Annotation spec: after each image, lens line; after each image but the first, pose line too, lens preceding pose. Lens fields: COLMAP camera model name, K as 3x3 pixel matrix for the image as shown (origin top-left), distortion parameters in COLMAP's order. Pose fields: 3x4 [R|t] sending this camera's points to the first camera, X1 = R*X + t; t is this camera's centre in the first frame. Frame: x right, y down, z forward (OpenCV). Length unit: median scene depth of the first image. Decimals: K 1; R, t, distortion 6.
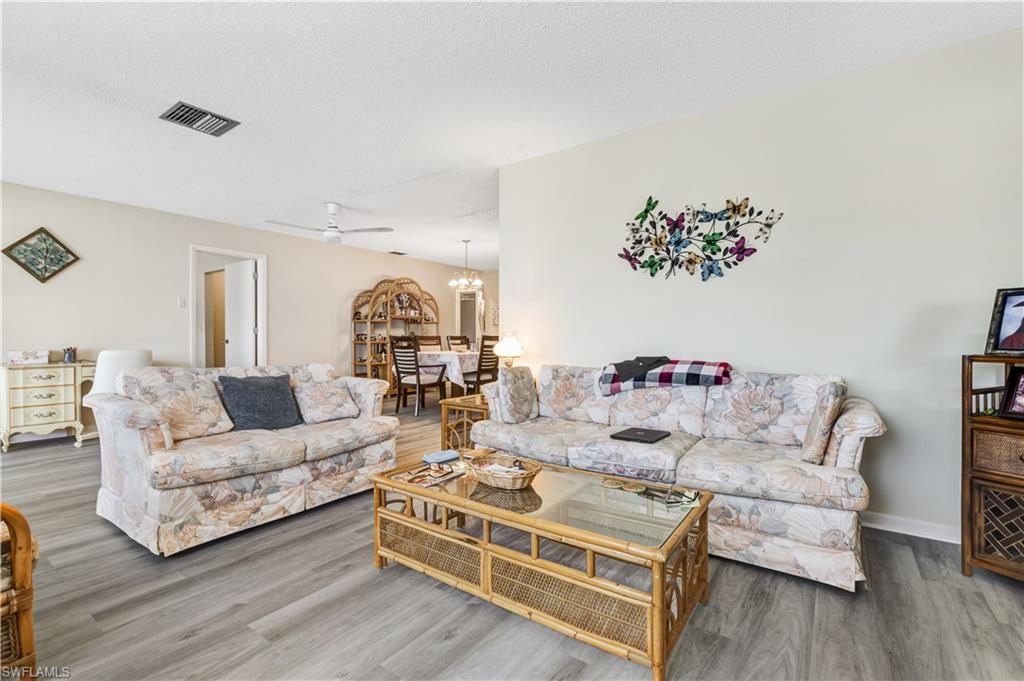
lens RADIAL K [[458.5, 0, 511.4], [0, 458.5, 337.1], [0, 0, 1]] dist [-0.002552, 0.000263]
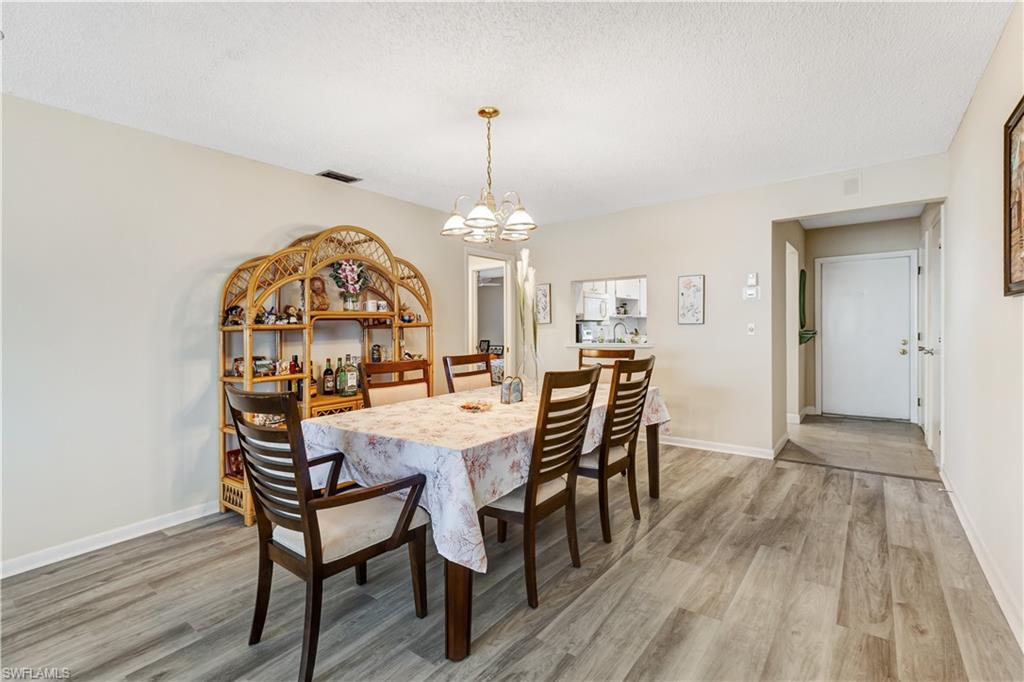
lens RADIAL K [[458.5, 0, 511.2], [0, 458.5, 335.4], [0, 0, 1]] dist [-0.002552, 0.000263]
pose [[0.998495, -0.019820, -0.051145, -0.095260], [0.020395, 0.999734, 0.010745, -0.044094], [0.050918, -0.011772, 0.998633, 0.972376]]
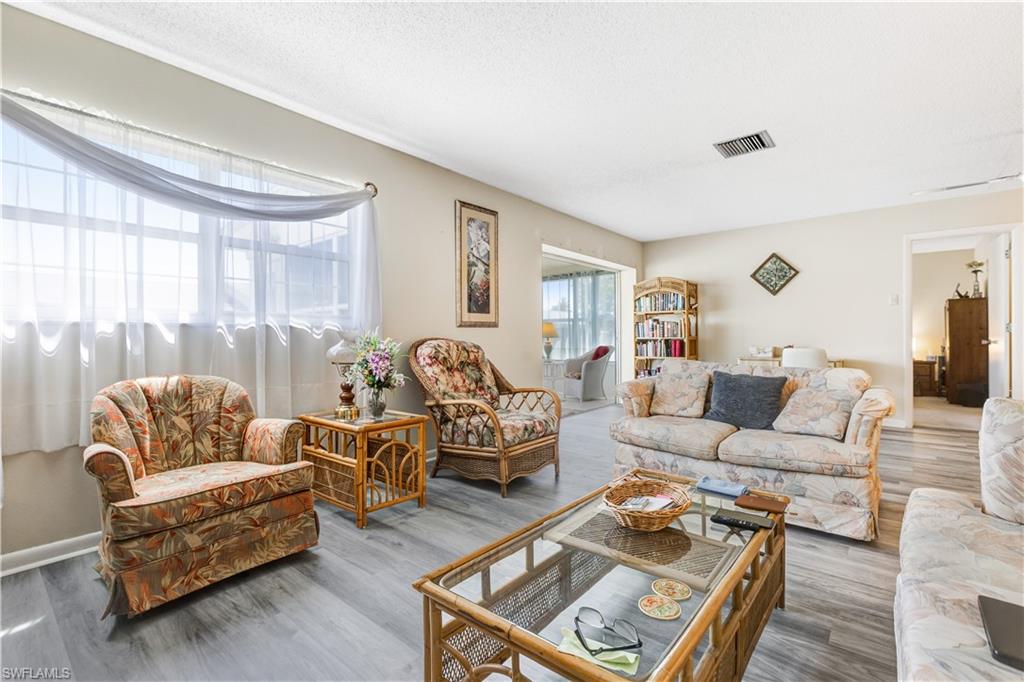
lens RADIAL K [[458.5, 0, 510.0], [0, 458.5, 337.7], [0, 0, 1]] dist [-0.002552, 0.000263]
pose [[-0.075441, 0.000502, -0.997150, 0.338151], [0.001441, 0.999999, 0.000394, 0.000108], [0.997149, -0.001408, -0.075442, 0.351509]]
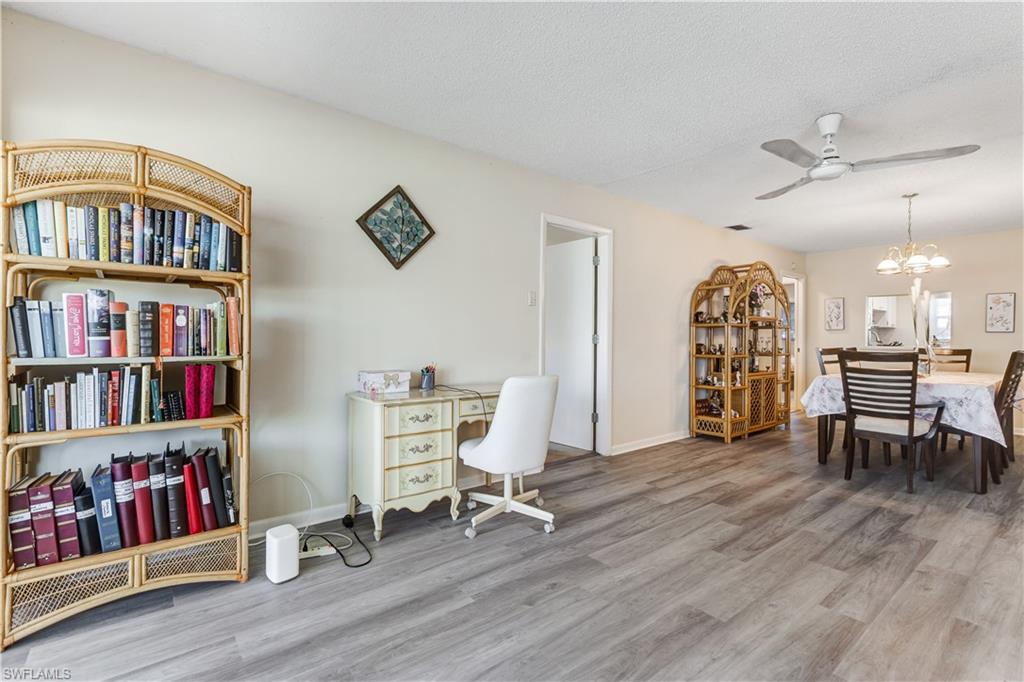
lens RADIAL K [[458.5, 0, 511.5], [0, 458.5, 338.0], [0, 0, 1]] dist [-0.002552, 0.000263]
pose [[0.960068, 0.008330, -0.279644, -0.687677], [-0.009146, 0.999957, -0.001612, -0.019245], [0.279618, 0.004105, 0.960102, 0.412225]]
